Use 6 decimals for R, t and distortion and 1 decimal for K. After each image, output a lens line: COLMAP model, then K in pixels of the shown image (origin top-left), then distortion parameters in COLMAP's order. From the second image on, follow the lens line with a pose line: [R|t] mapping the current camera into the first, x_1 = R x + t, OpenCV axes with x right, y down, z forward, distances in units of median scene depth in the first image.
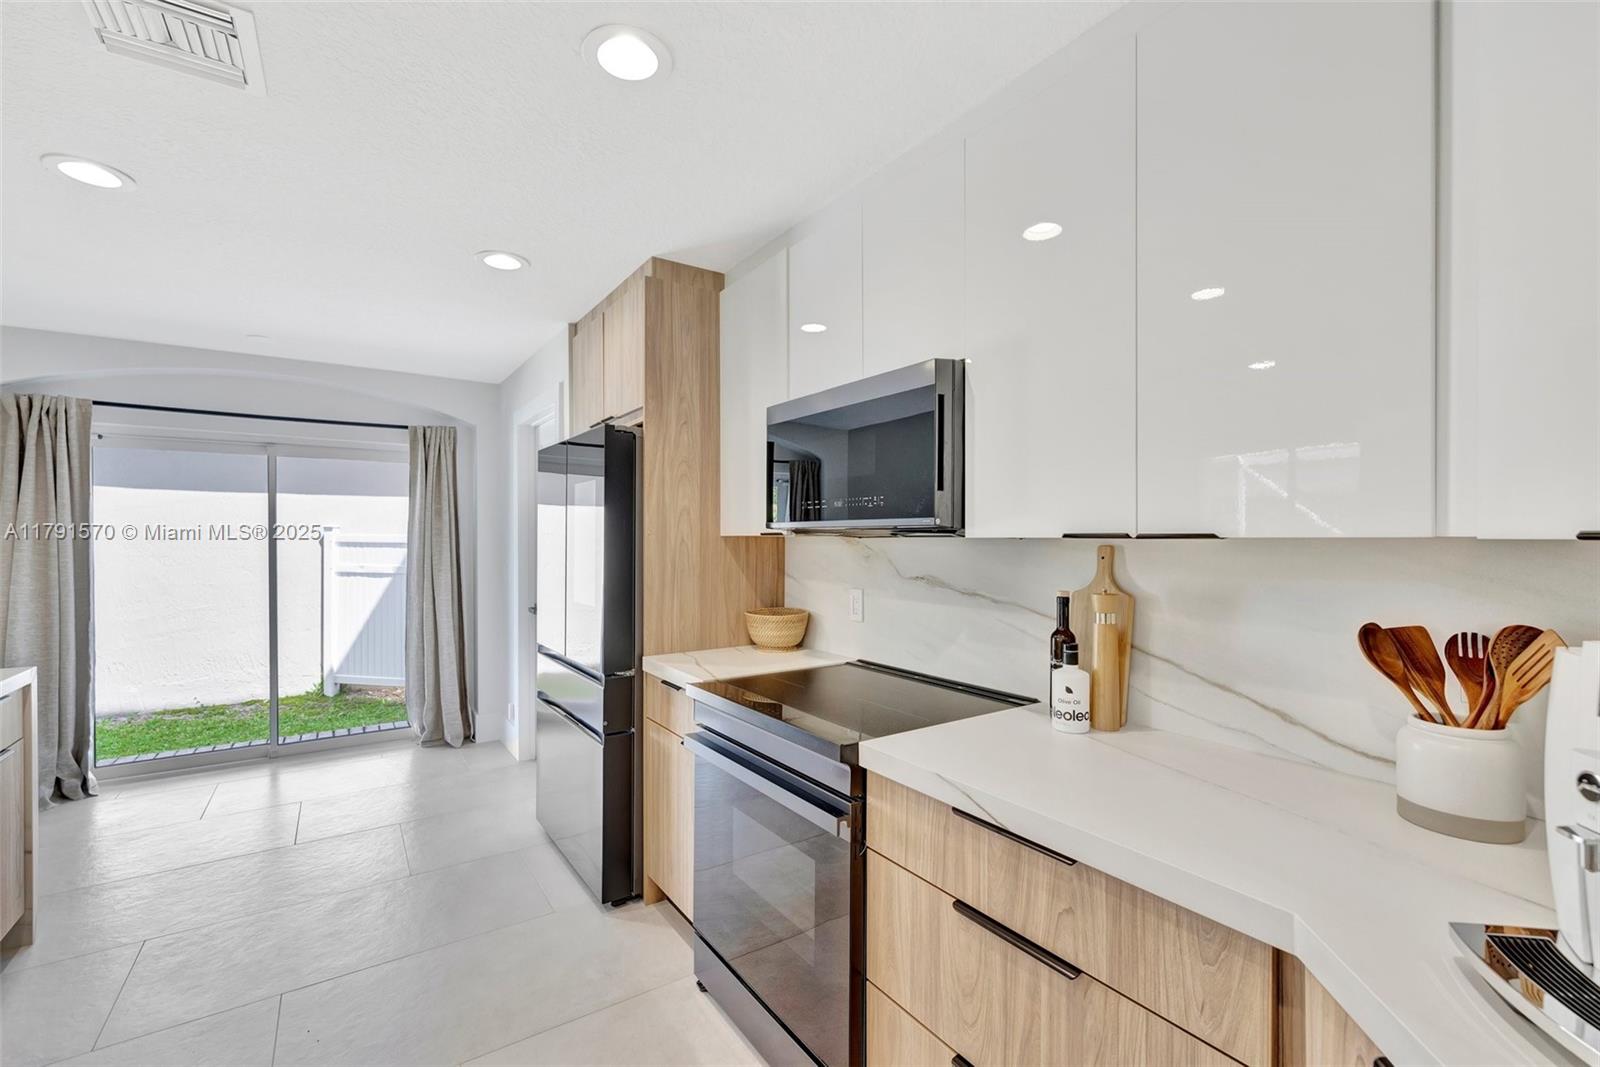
lens RADIAL K [[674.6, 0, 794.5], [0, 674.6, 519.5], [0, 0, 1]] dist [-0.000923, 0.000291]
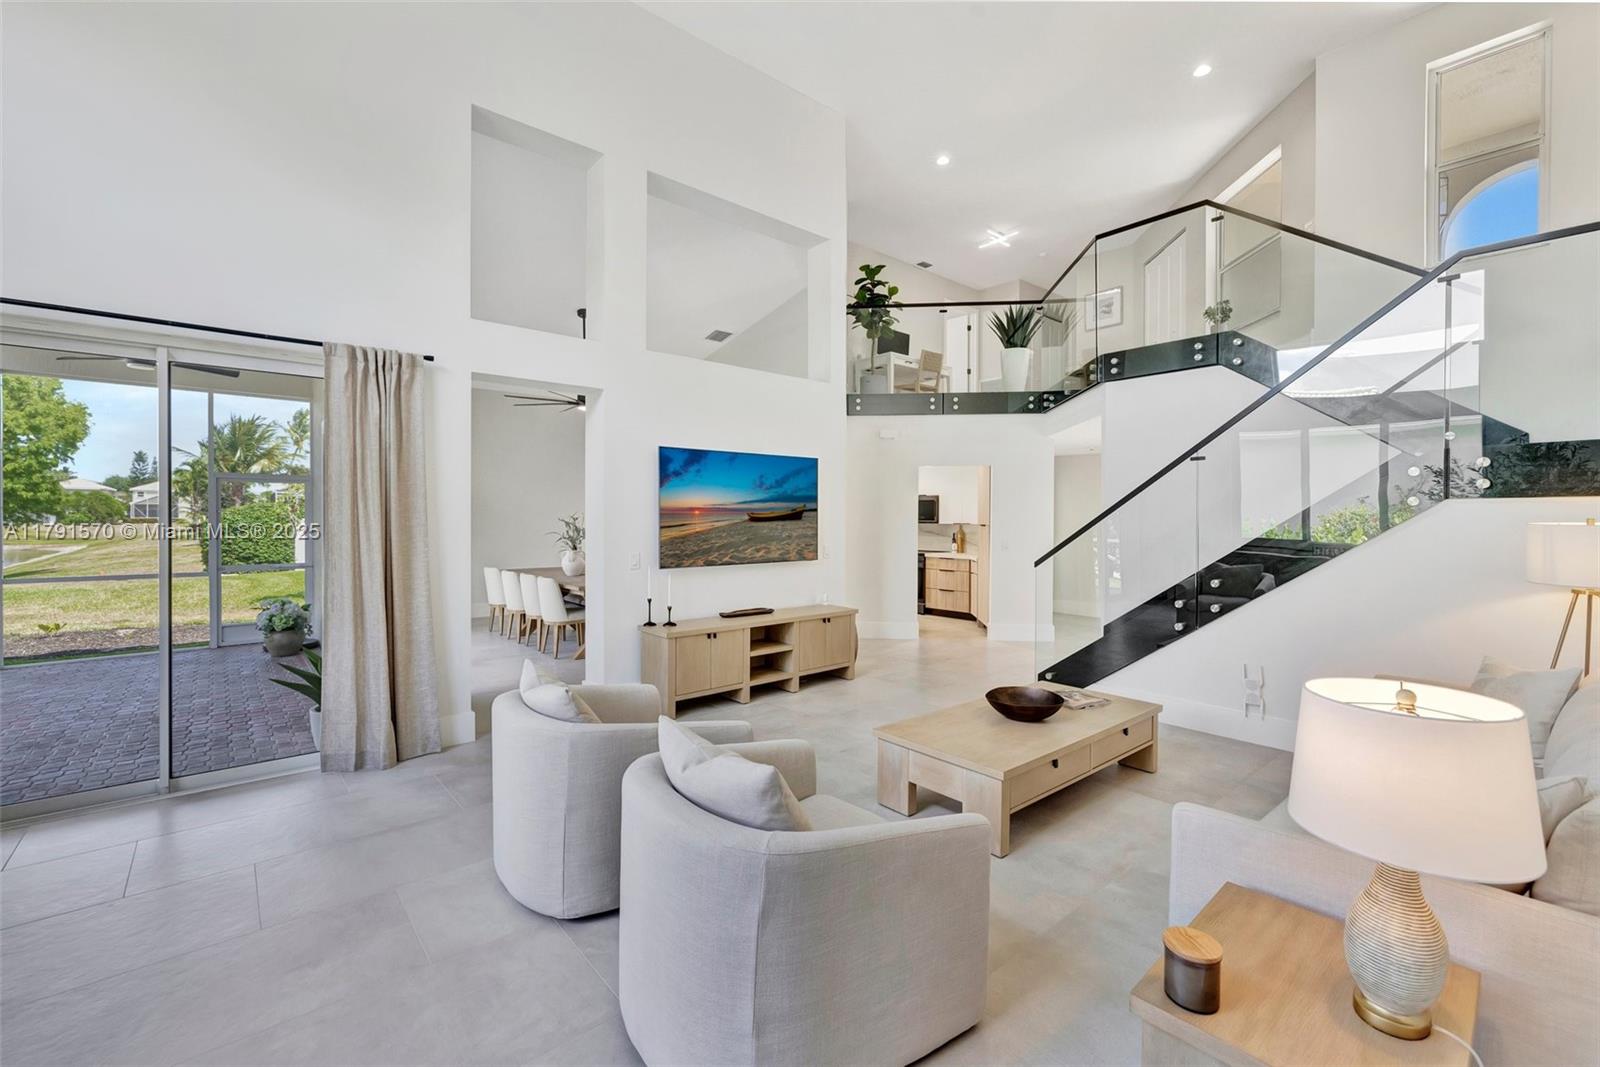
lens RADIAL K [[674.6, 0, 794.5], [0, 674.6, 519.5], [0, 0, 1]] dist [-0.000923, 0.000291]
pose [[0.995379, 0.002566, 0.095987, -1.764331], [0.000068, 0.999624, -0.027422, 0.165855], [-0.096021, 0.027302, 0.995005, -5.357027]]
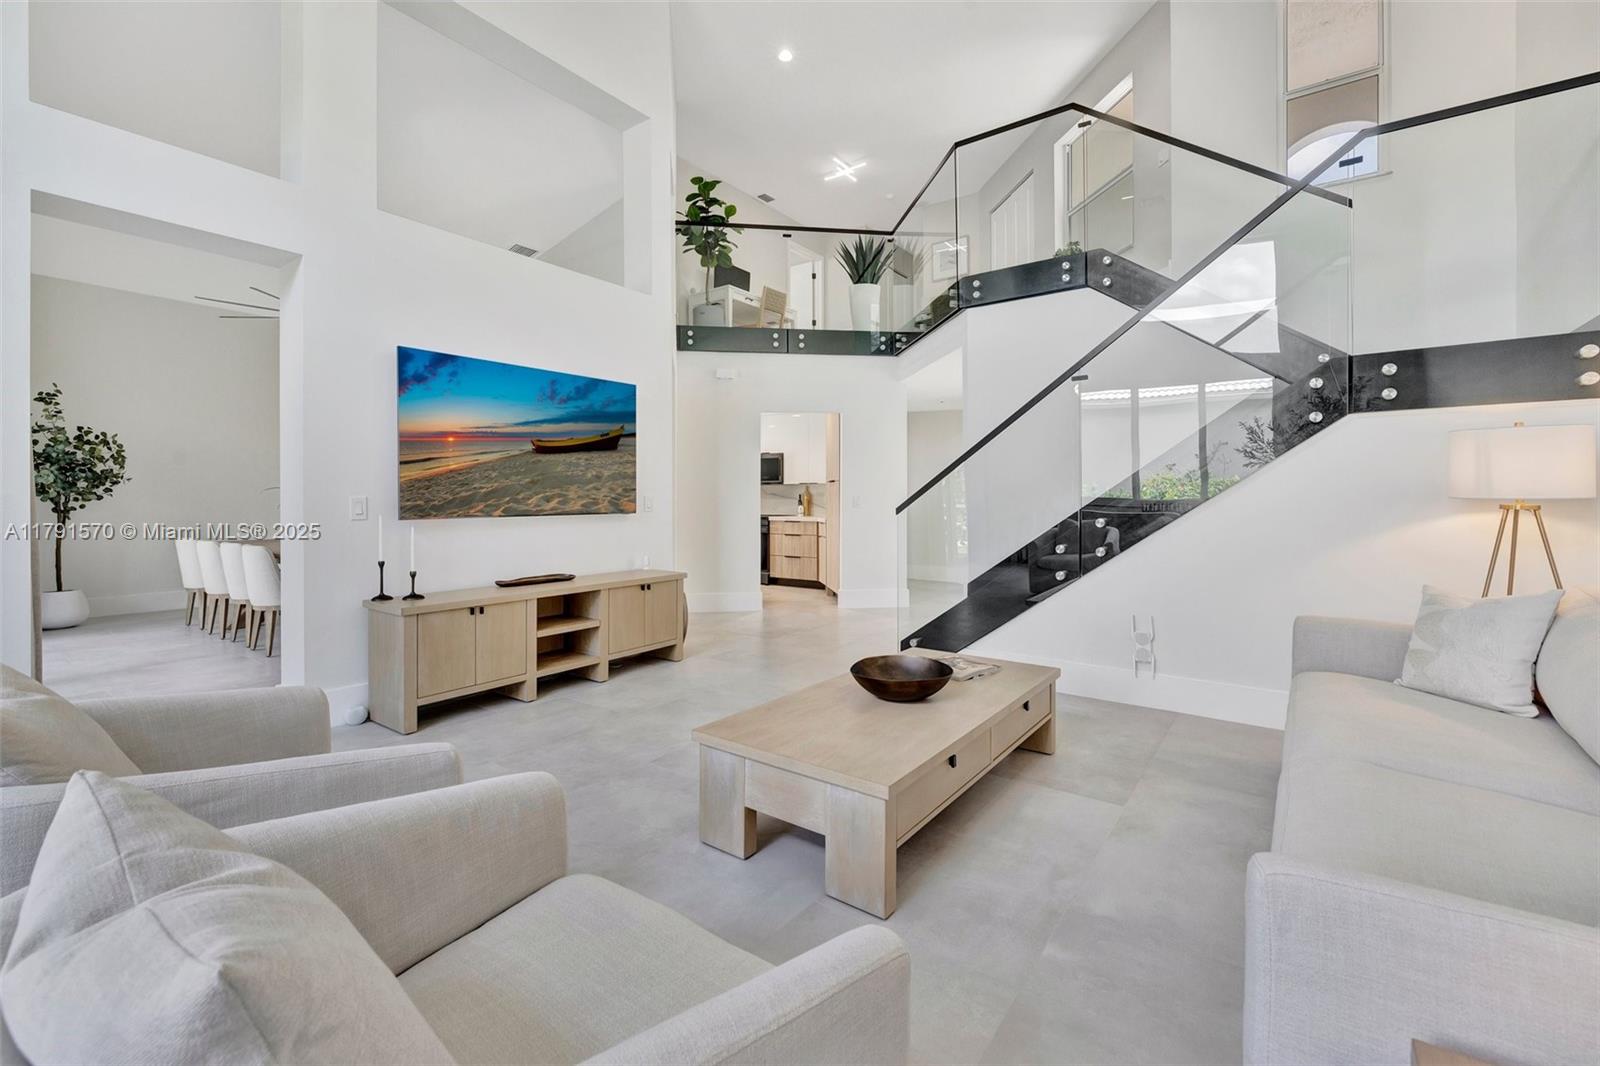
lens RADIAL K [[681.0, 0, 787.5], [0, 681.0, 494.6], [0, 0, 1]] dist [0.000418, 0.000005]
pose [[0.951149, -0.001988, 0.308727, -1.554261], [0.013640, 0.999273, -0.035587, 0.331794], [-0.308432, 0.038060, 0.950485, -4.663642]]
